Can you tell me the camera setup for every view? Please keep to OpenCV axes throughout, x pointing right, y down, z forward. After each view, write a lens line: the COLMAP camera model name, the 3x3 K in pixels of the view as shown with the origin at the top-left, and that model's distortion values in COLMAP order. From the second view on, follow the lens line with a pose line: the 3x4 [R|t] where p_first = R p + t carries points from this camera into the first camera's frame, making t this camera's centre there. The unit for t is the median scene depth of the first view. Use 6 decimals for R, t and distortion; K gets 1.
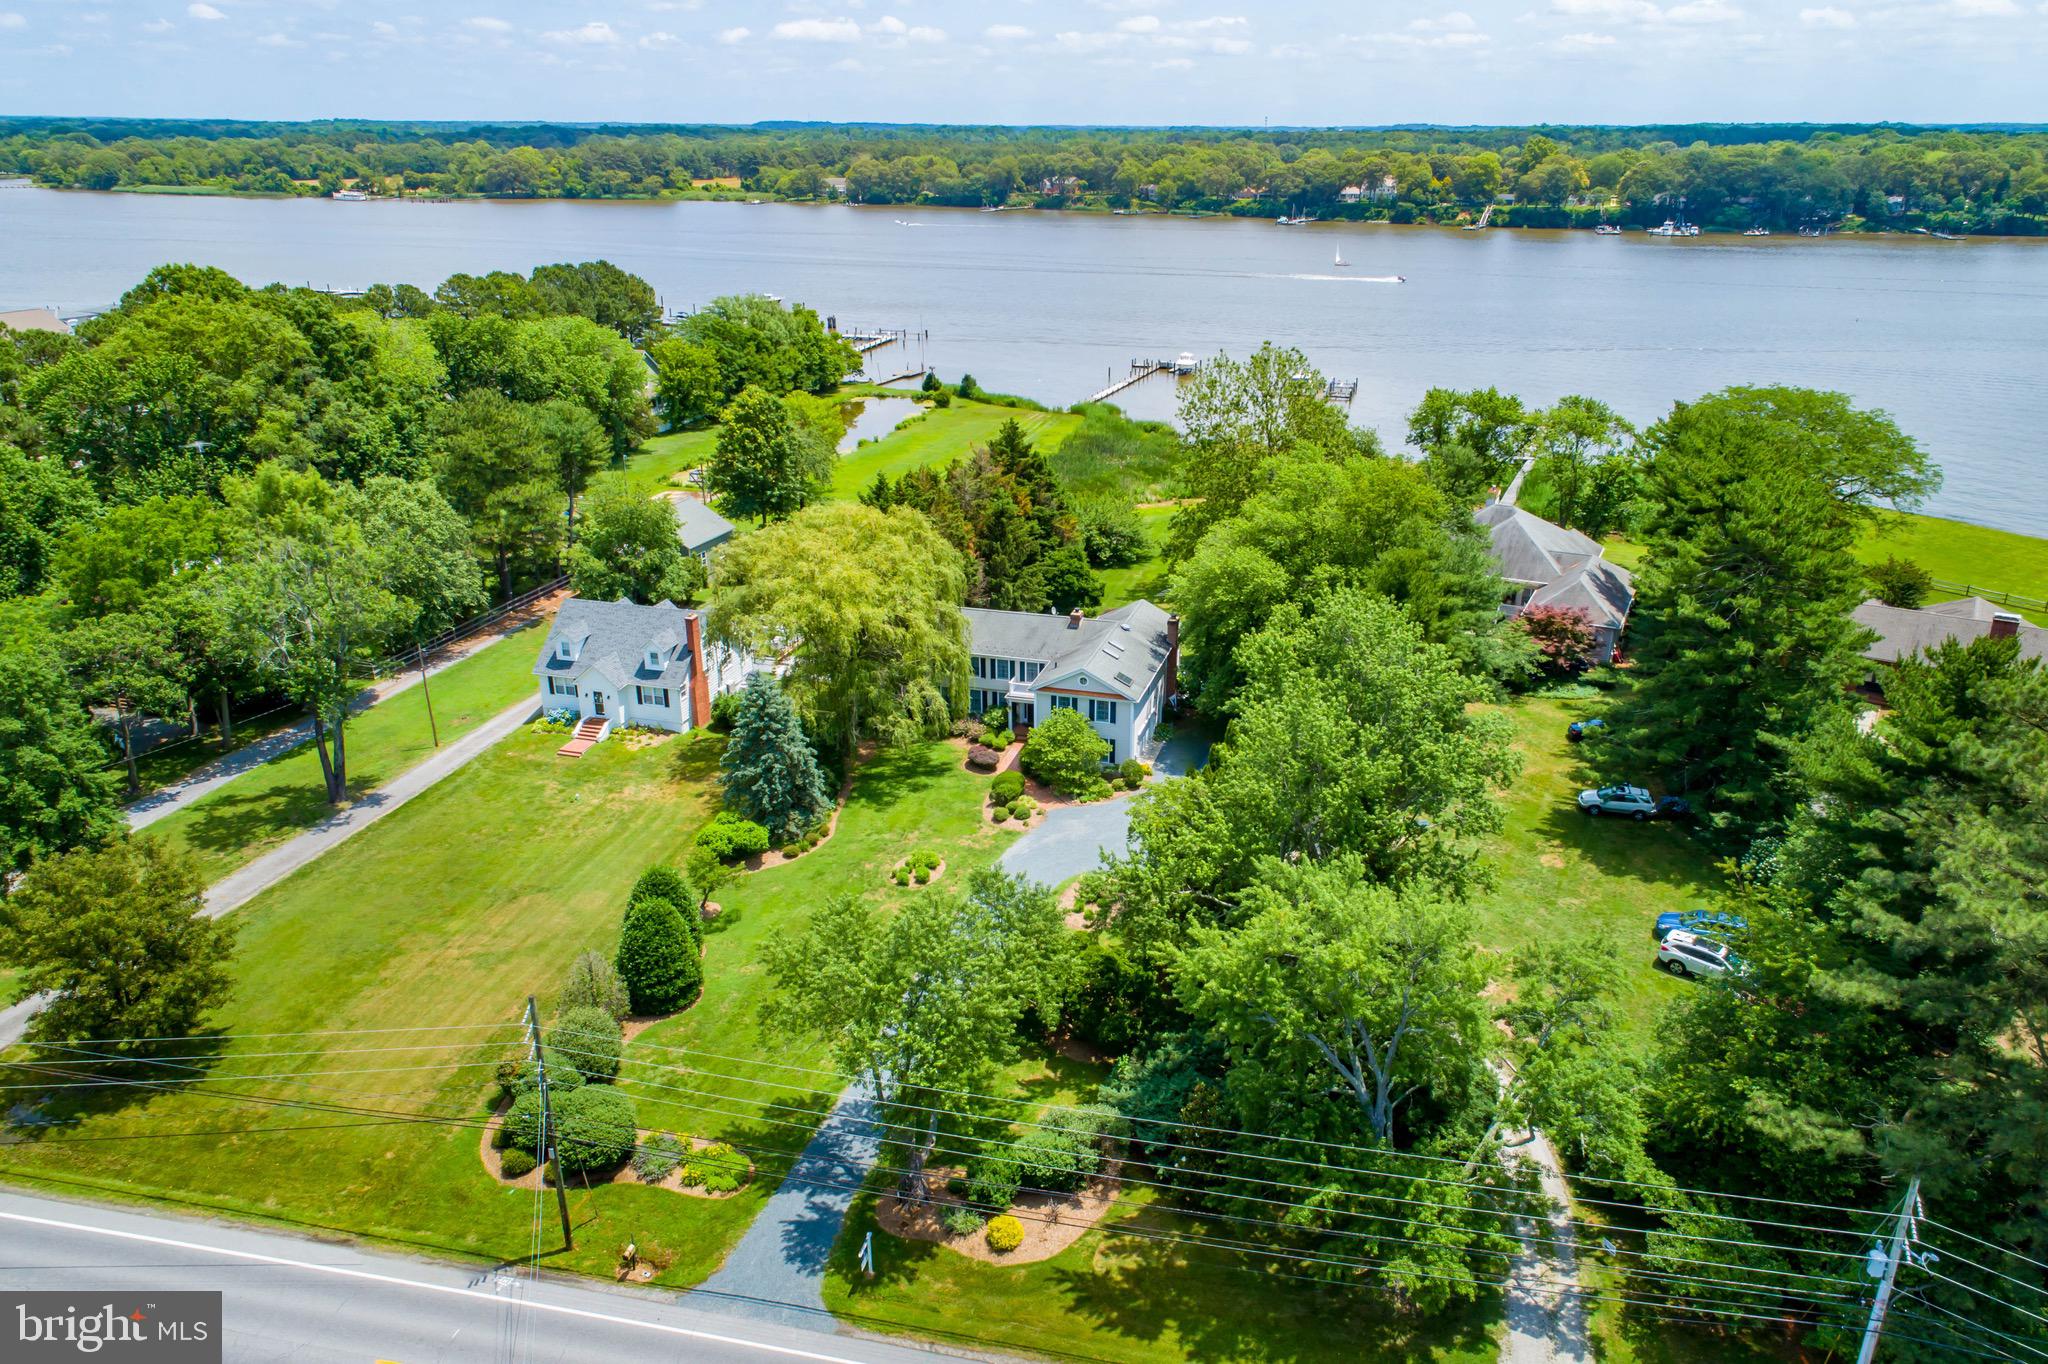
lens RADIAL K [[1543.5, 0, 1024.0], [0, 1543.5, 682.0], [0, 0, 1]] dist [0.041776, 0.002109]
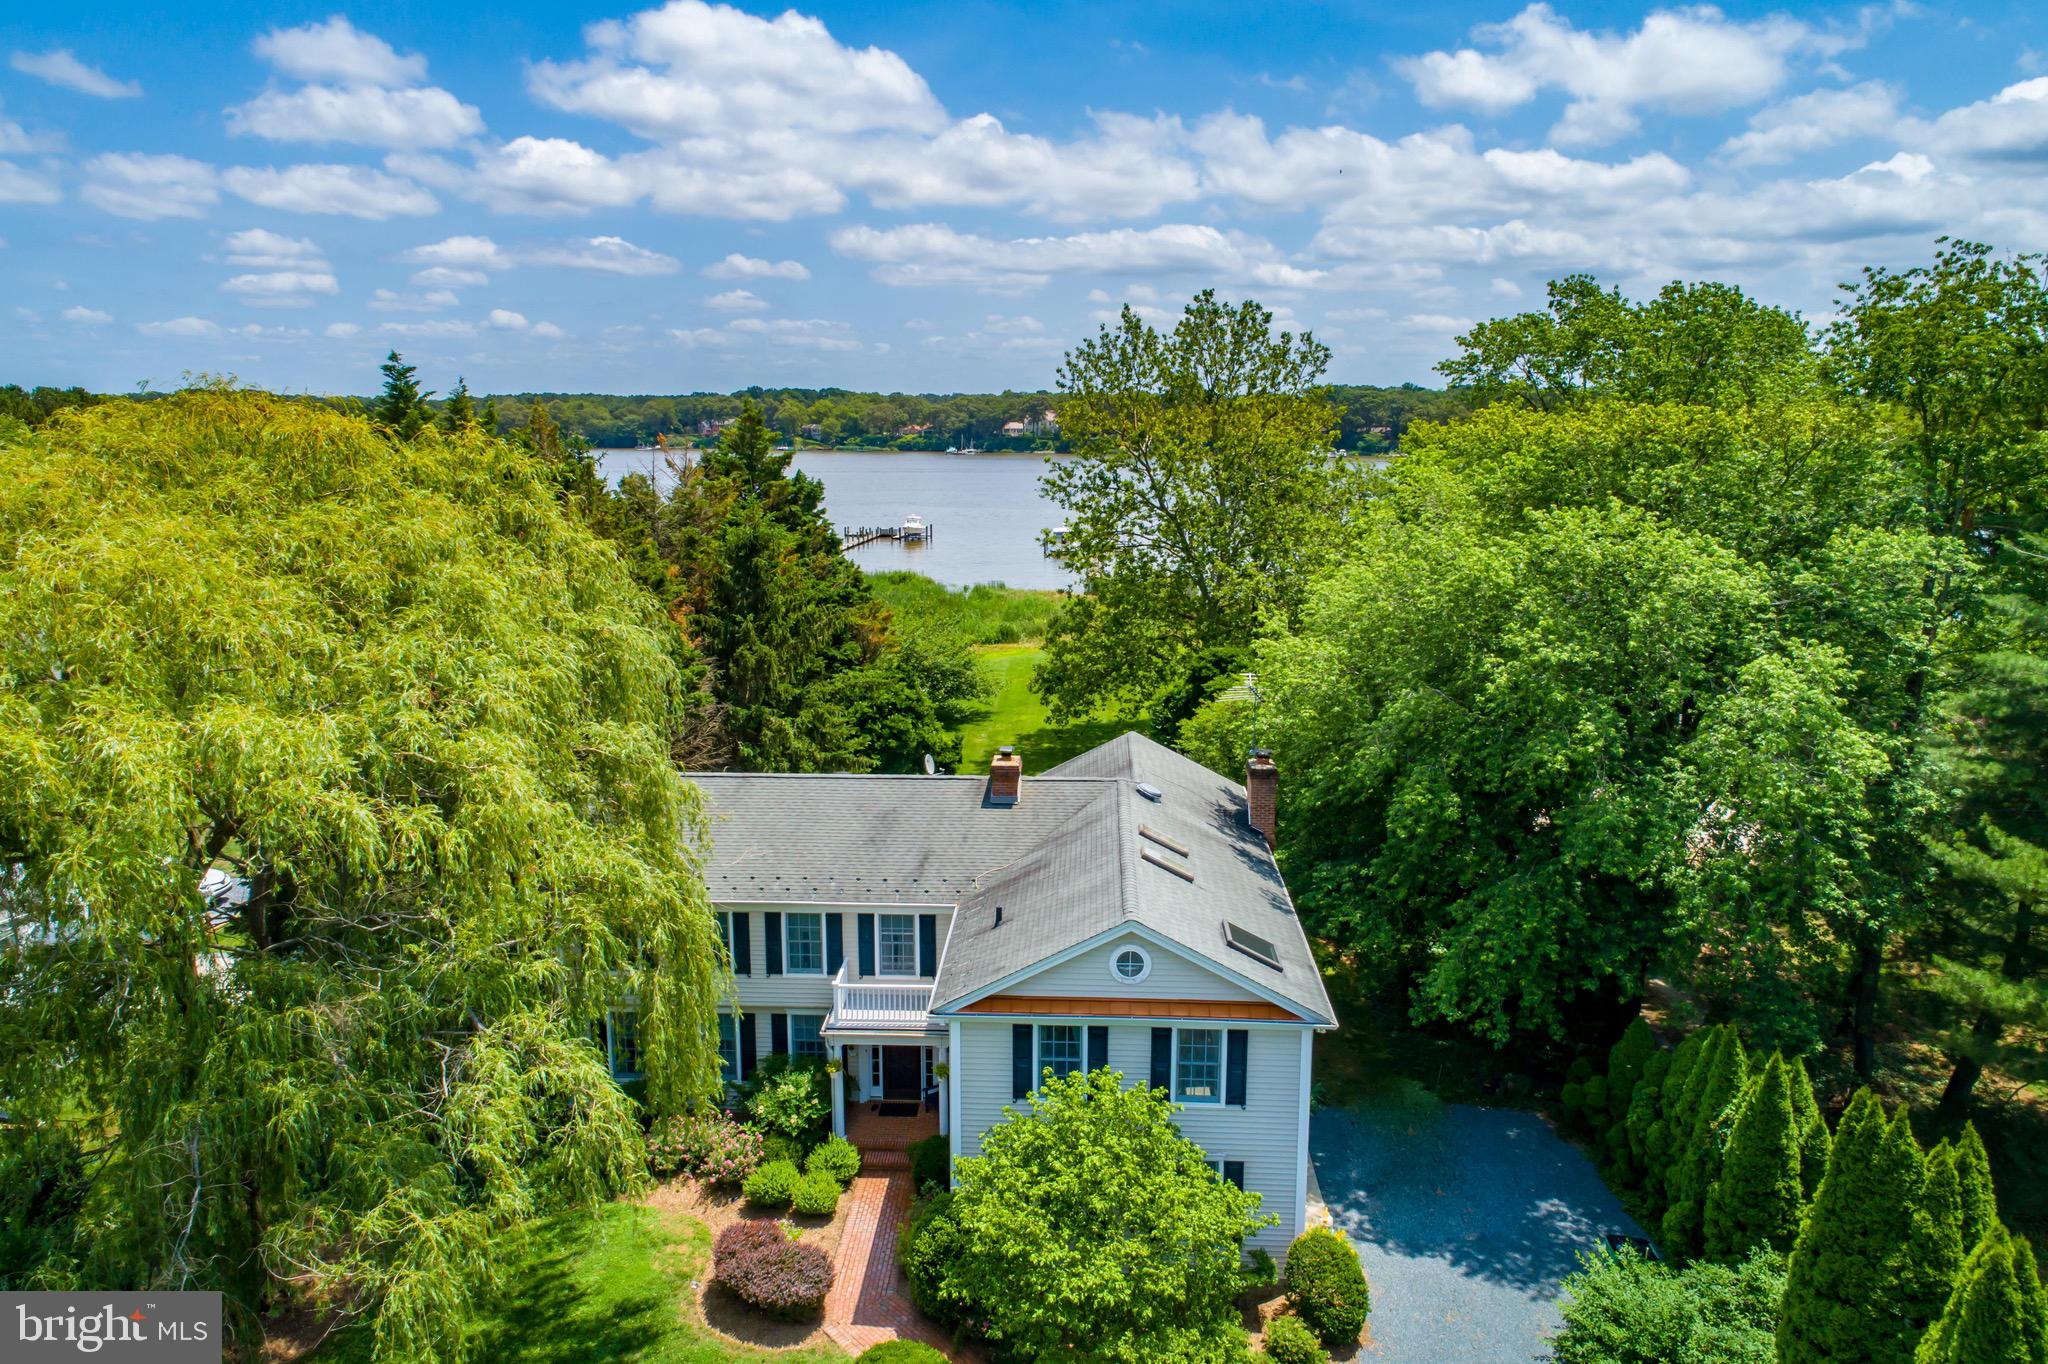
lens RADIAL K [[1456.5, 0, 1025.2], [0, 1456.5, 659.6], [0, 0, 1]] dist [0.044949, 0.000860]
pose [[0.972707, -0.040180, 0.228532, -0.026024], [0.080937, 0.981787, -0.171880, -0.007229], [-0.217464, 0.185686, 0.958243, 0.485830]]
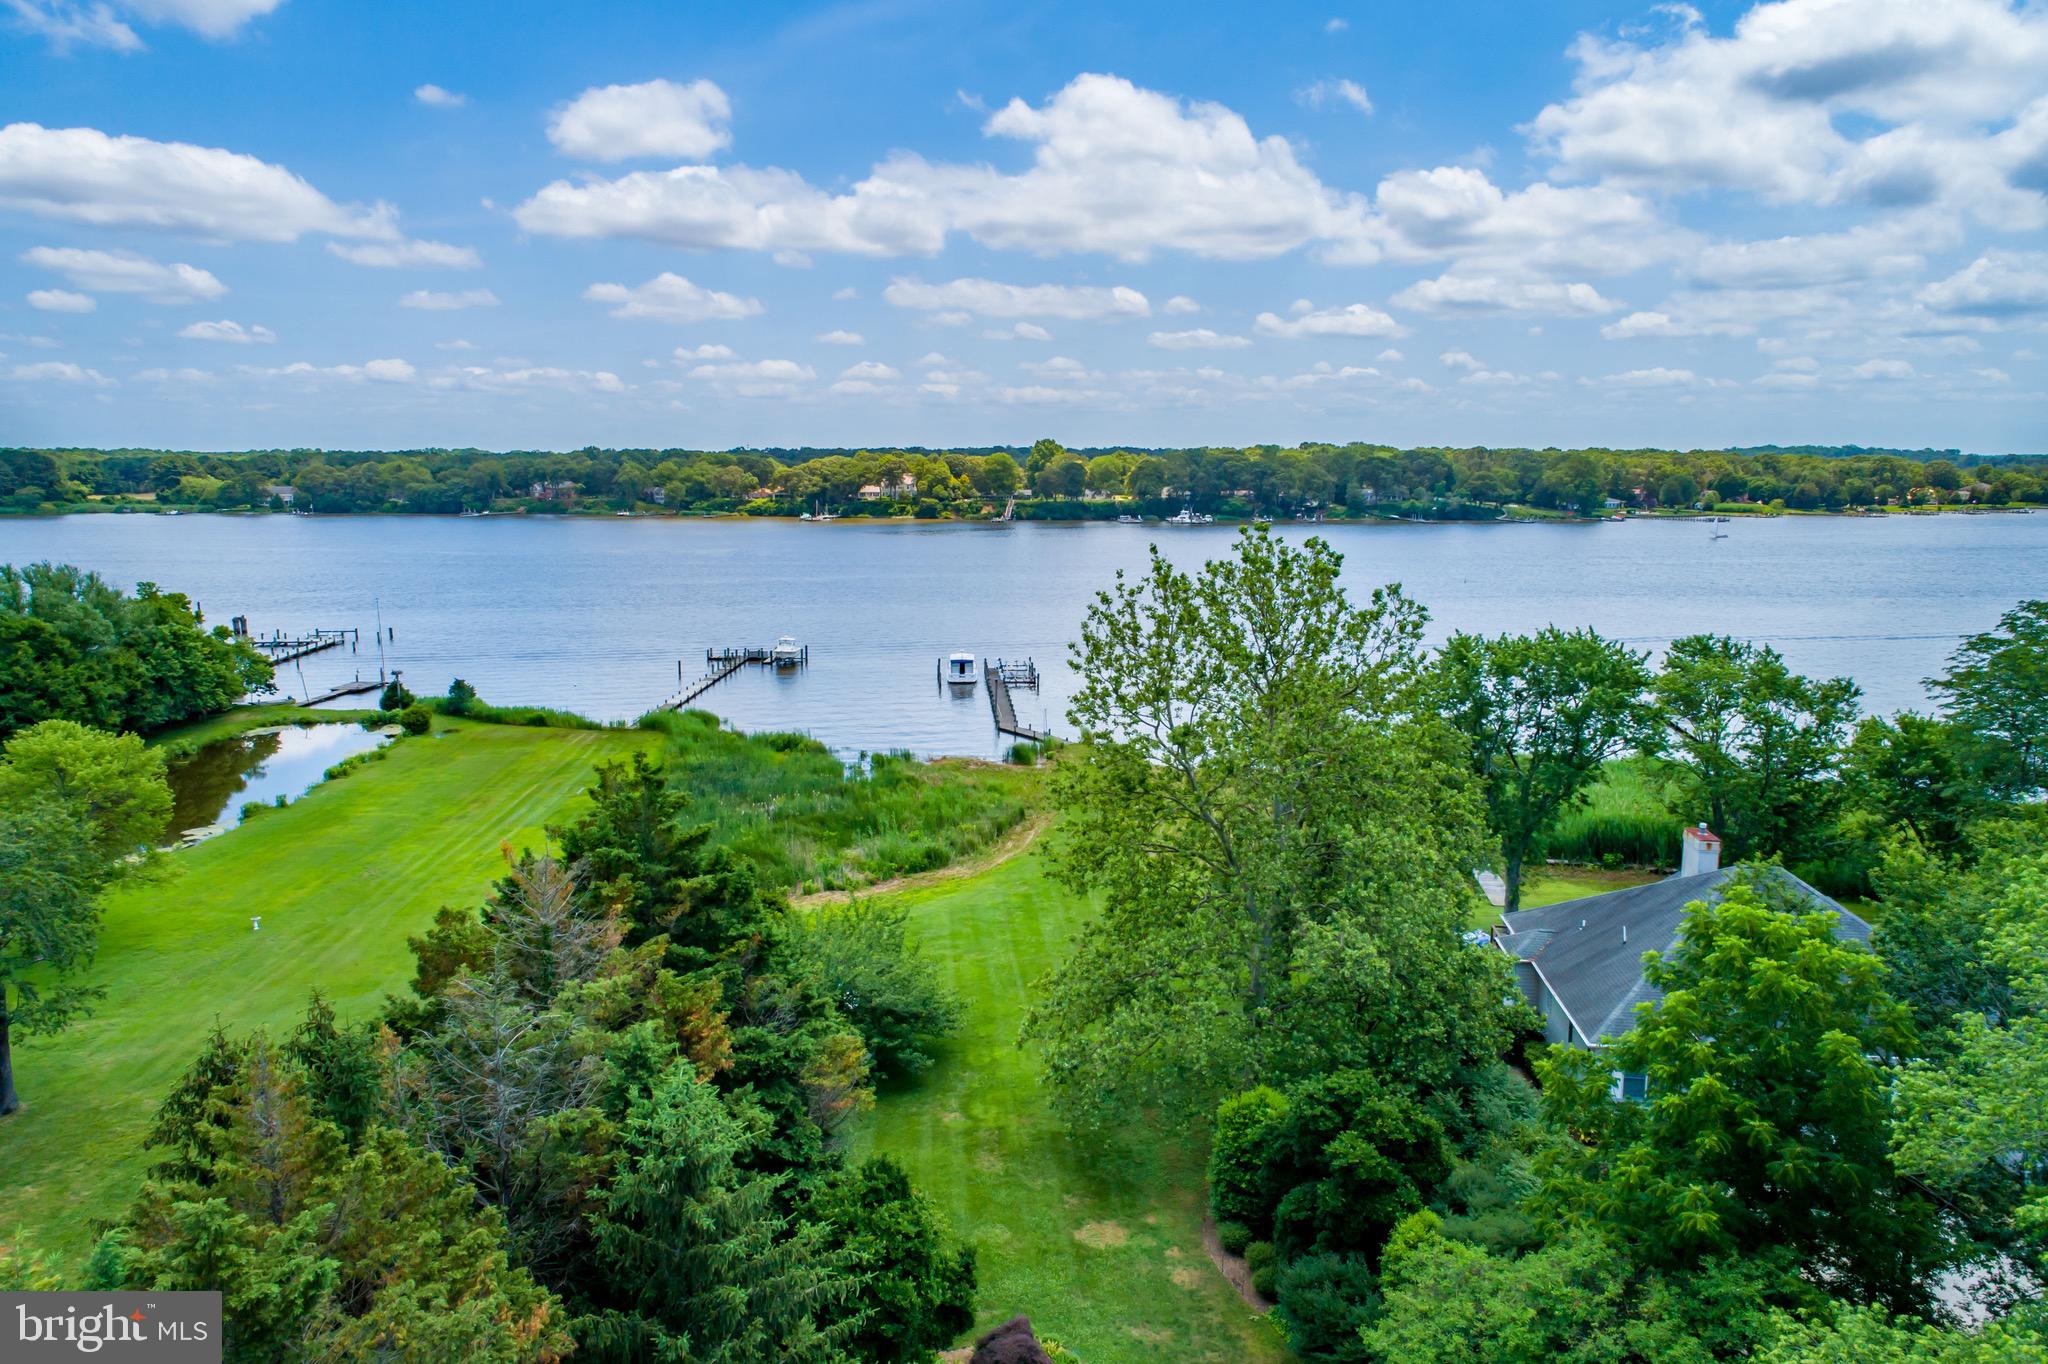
lens RADIAL K [[1468.3, 0, 1029.2], [0, 1468.3, 648.3], [0, 0, 1]] dist [0.036342, 0.008924]
pose [[0.942138, -0.047566, 0.331833, -0.026821], [0.118750, 0.973048, -0.197675, -0.105518], [-0.313487, 0.225642, 0.922394, 0.597757]]
